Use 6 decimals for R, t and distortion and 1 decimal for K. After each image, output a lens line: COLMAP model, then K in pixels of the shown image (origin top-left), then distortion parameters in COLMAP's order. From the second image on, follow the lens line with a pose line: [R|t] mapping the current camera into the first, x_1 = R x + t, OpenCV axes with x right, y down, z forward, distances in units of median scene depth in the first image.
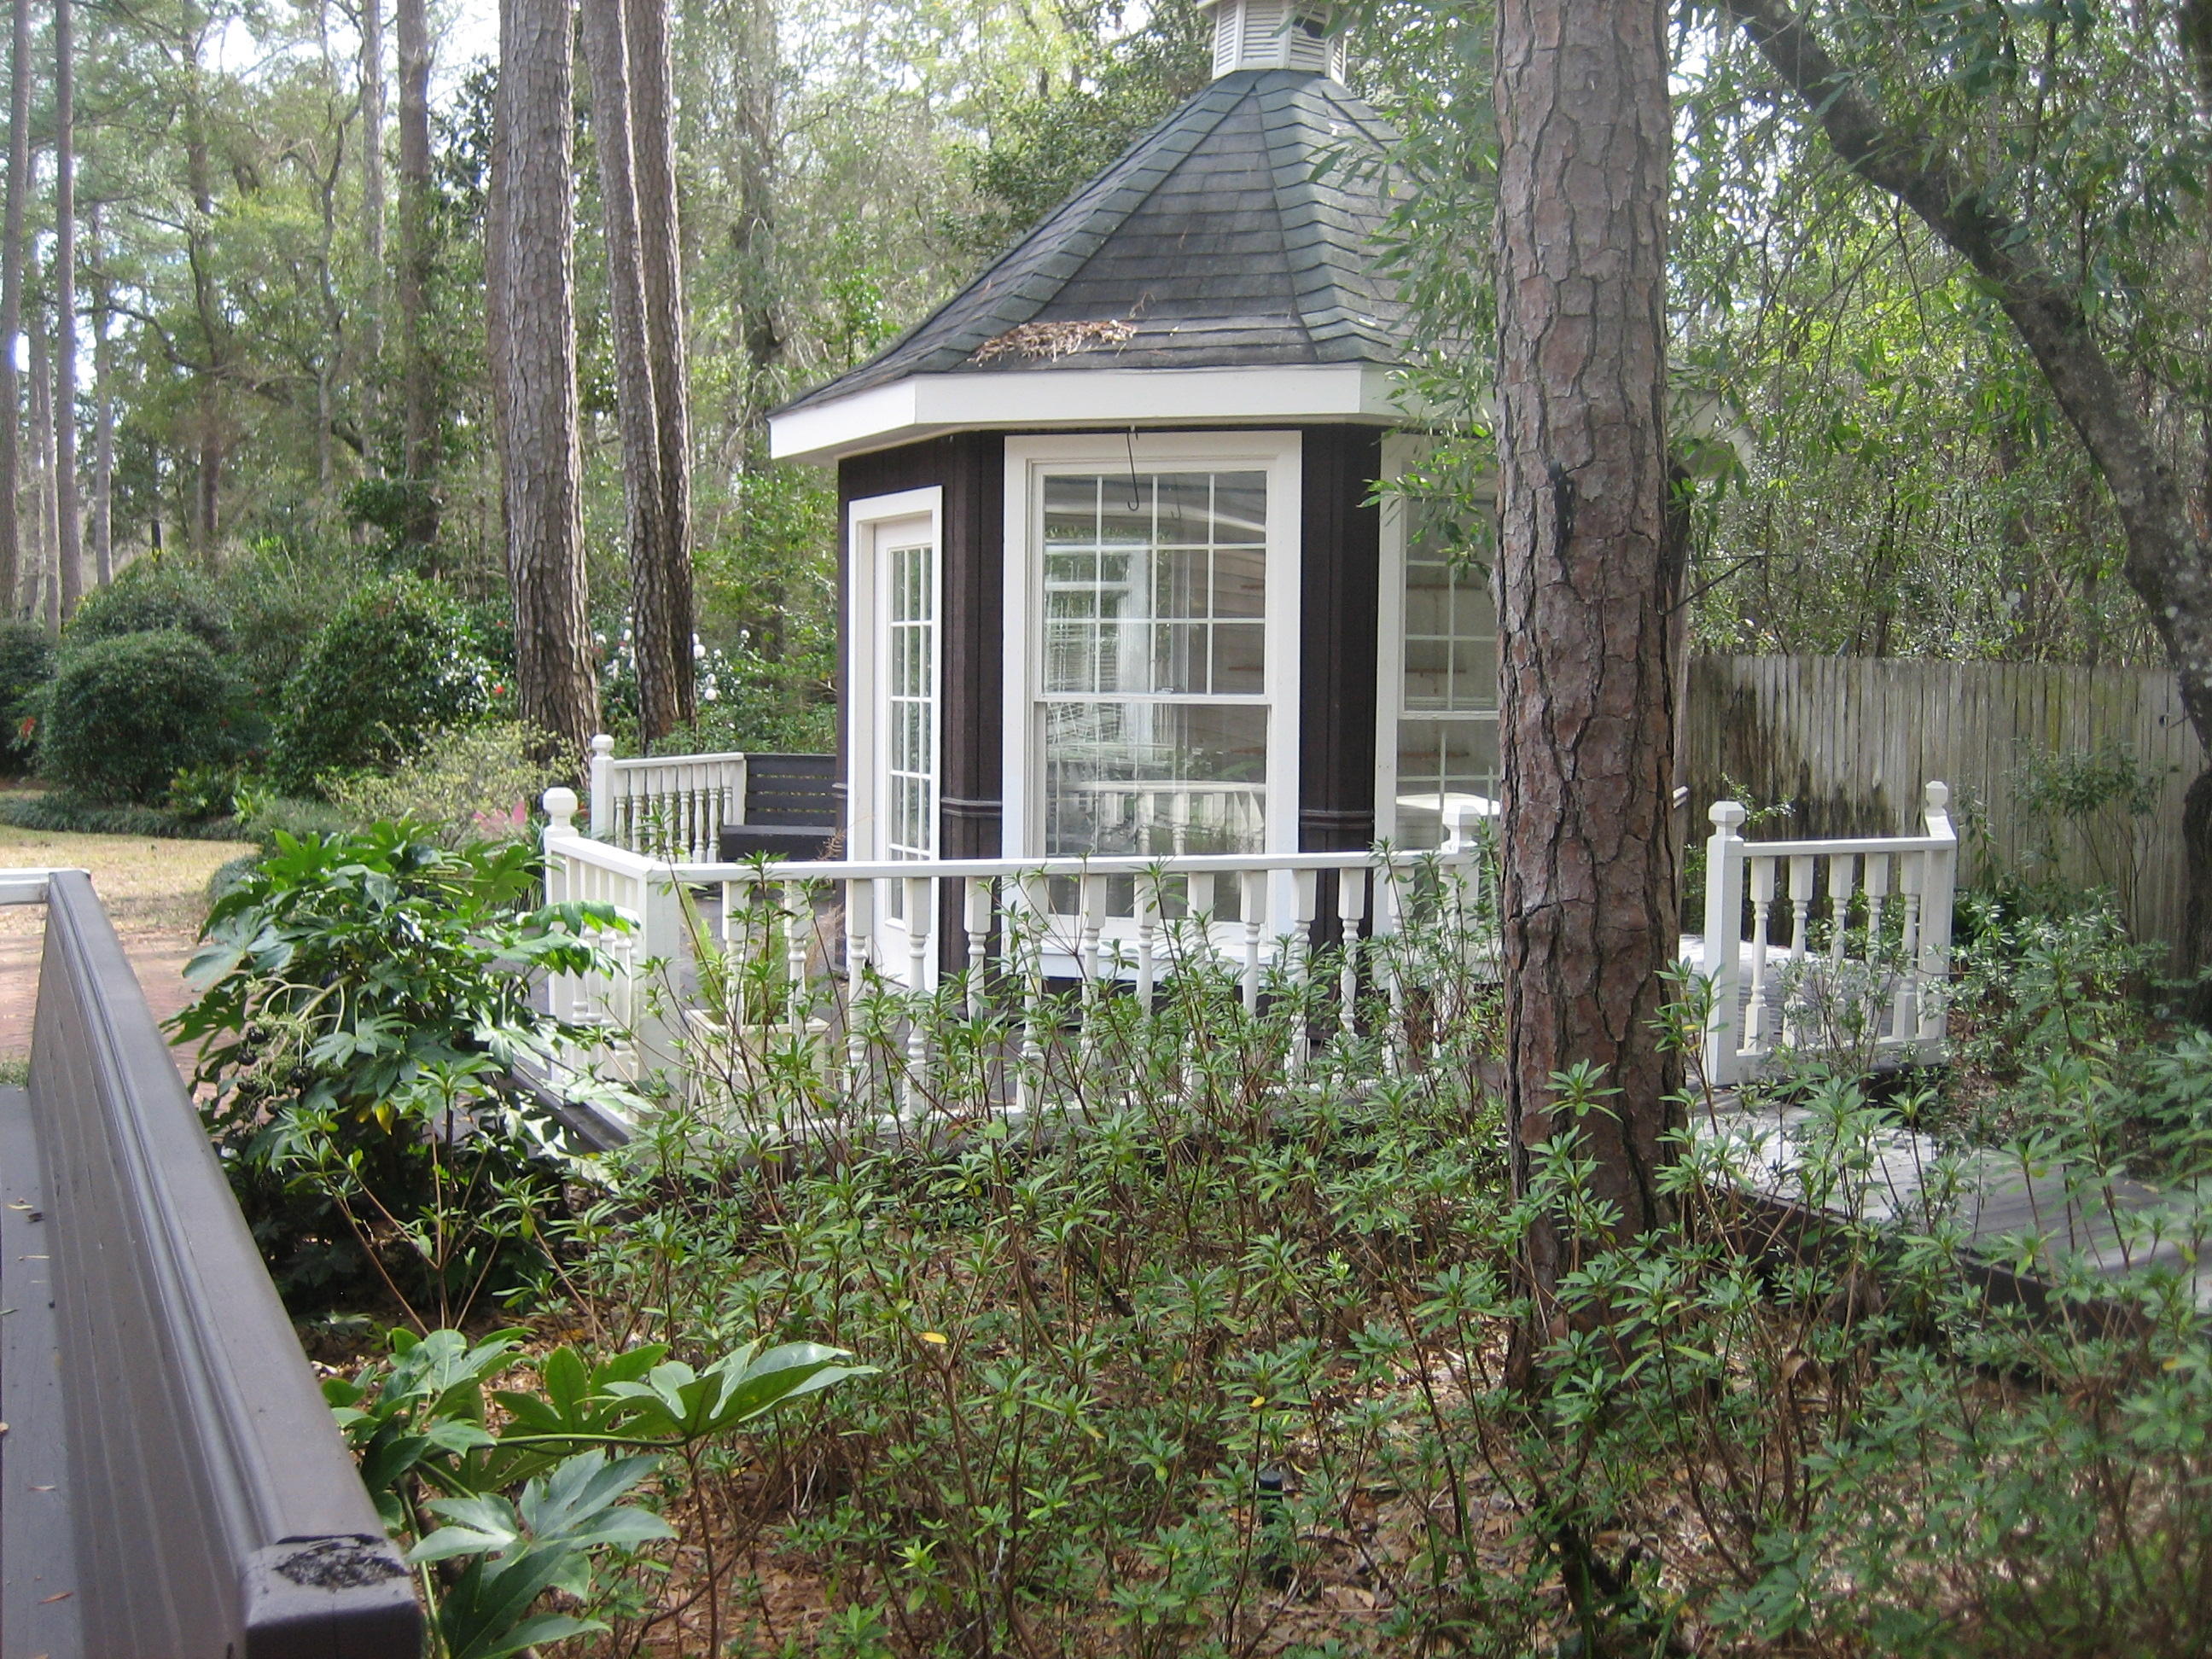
lens RADIAL K [[2317.4, 0, 1111.8], [0, 2317.4, 831.8], [0, 0, 1]] dist [-0.106988, 0.000000]
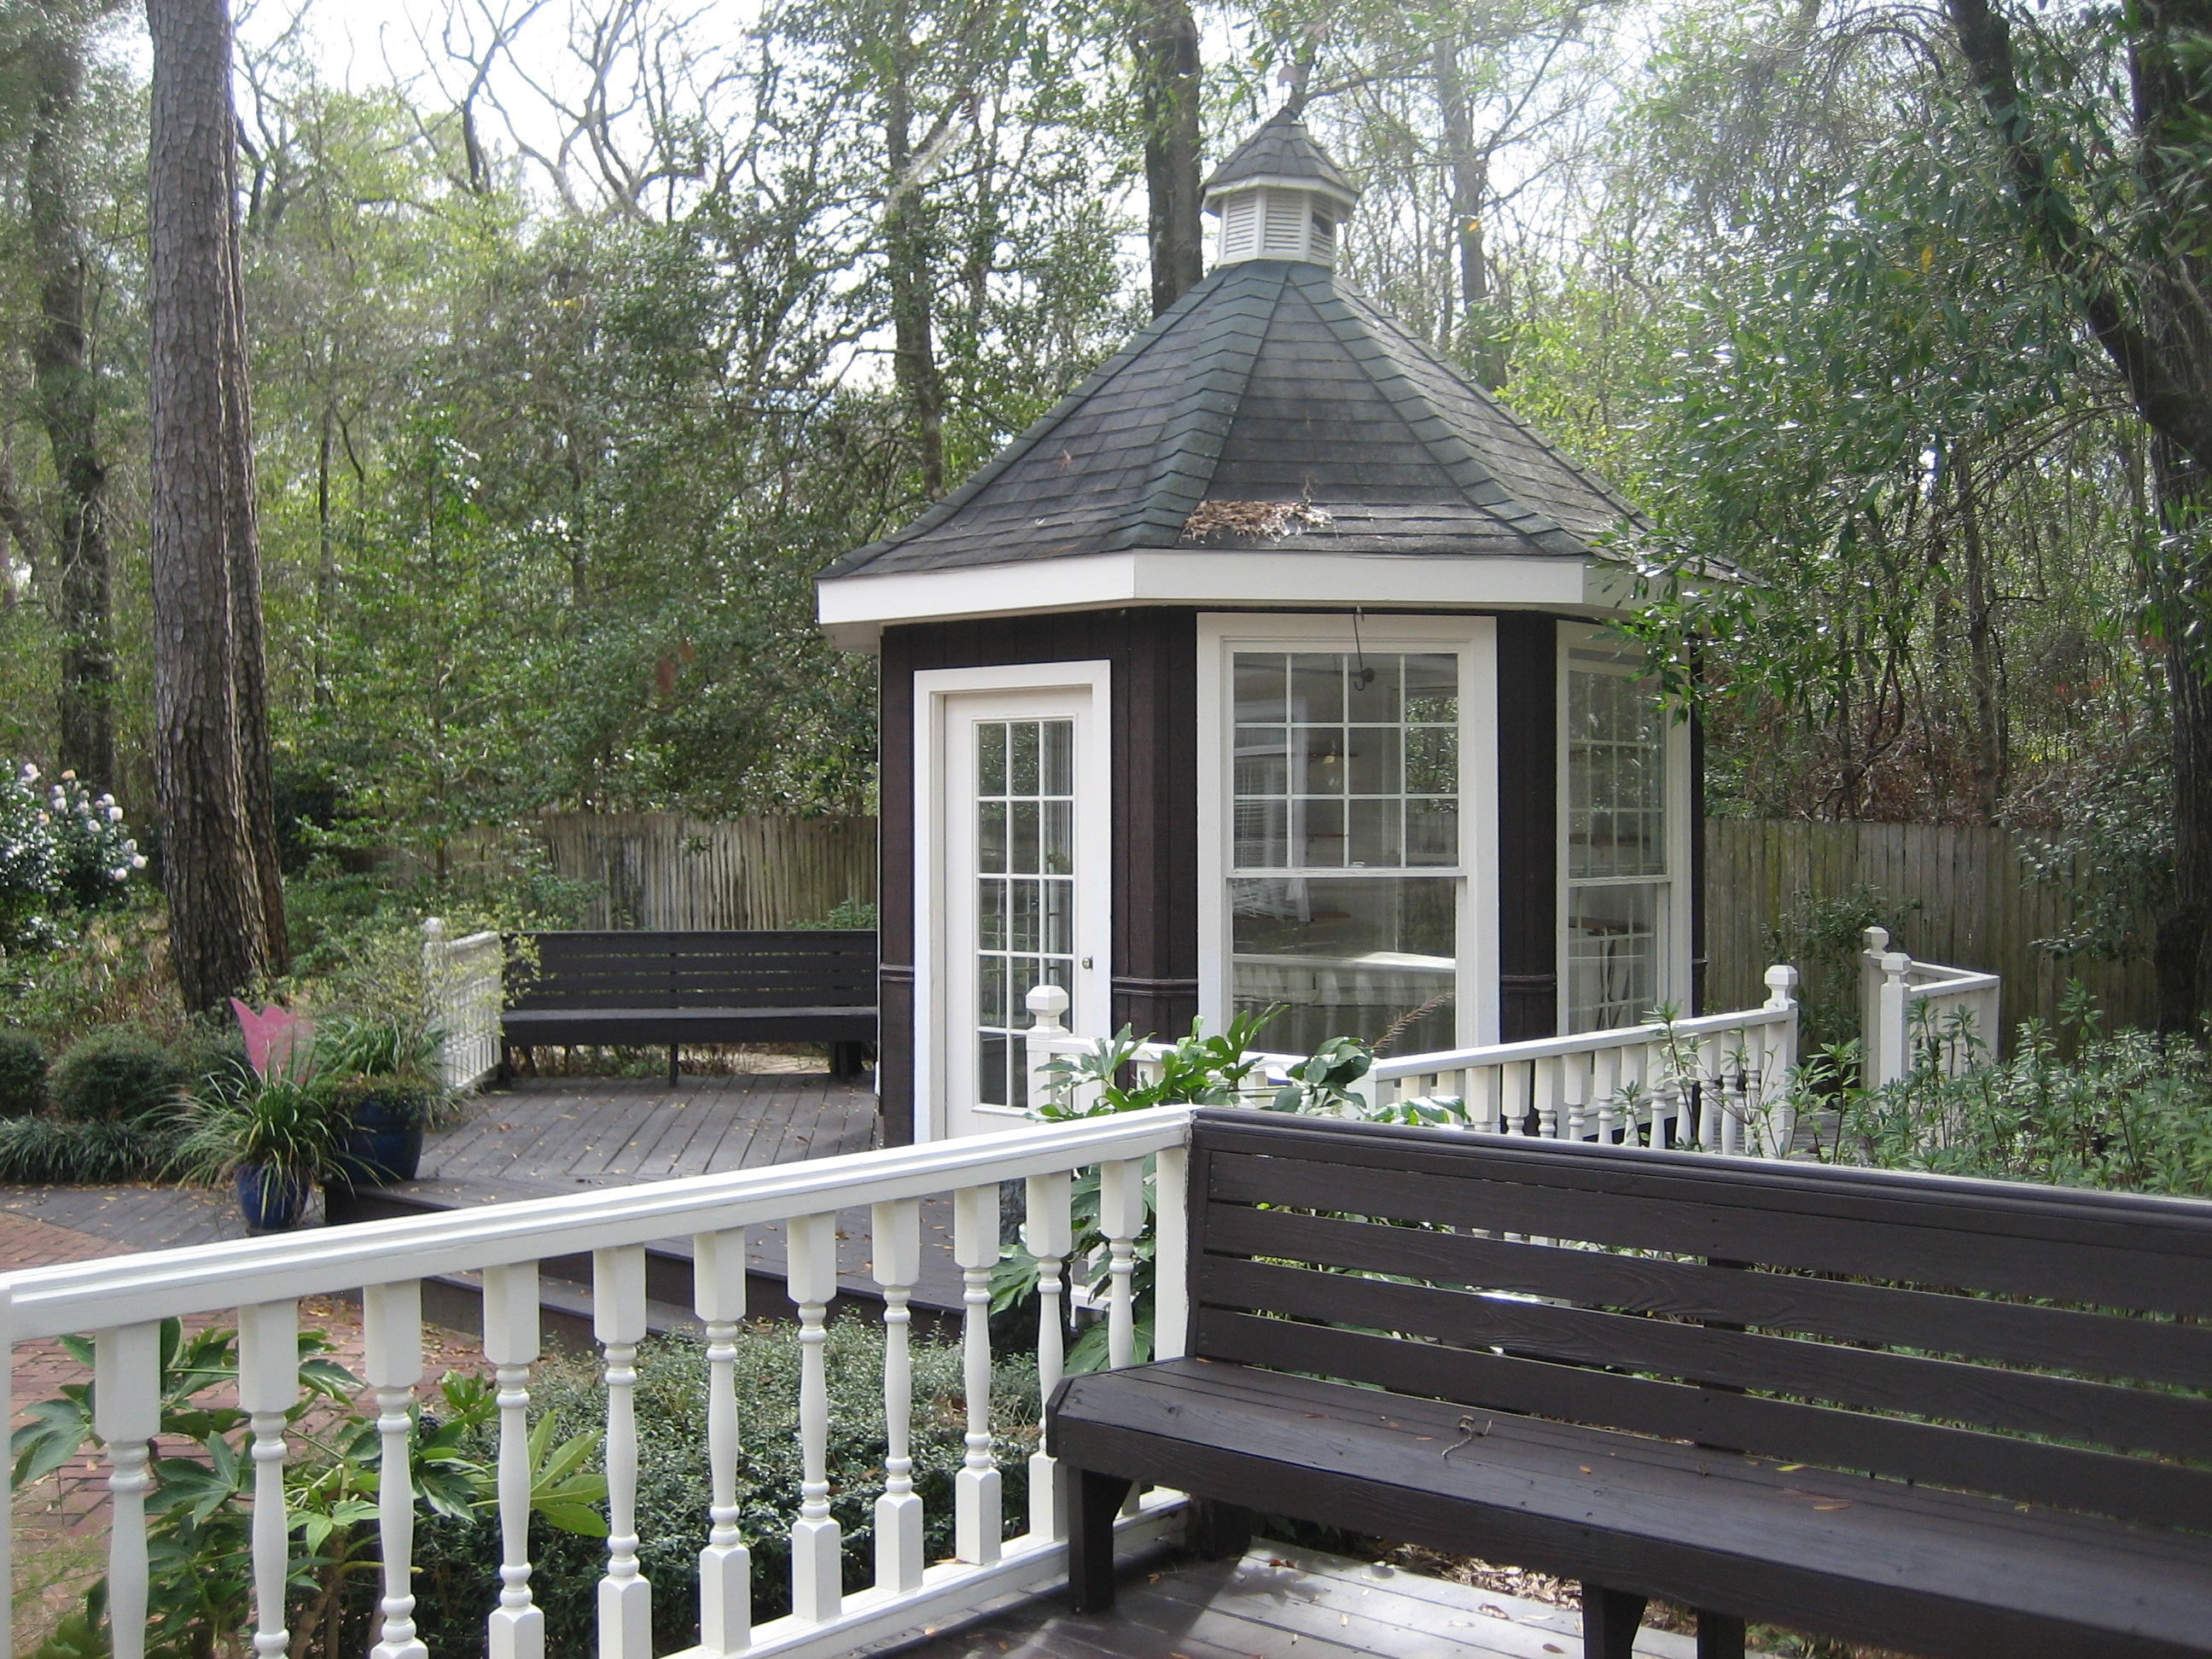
lens RADIAL K [[2317.4, 0, 1105.1], [0, 2317.4, 820.8], [0, 0, 1]] dist [-0.106988, 0.000000]
pose [[0.915402, -0.009671, 0.402425, -0.485592], [0.037288, 0.997450, -0.060850, -0.022345], [-0.400811, 0.070708, 0.913428, 0.110396]]
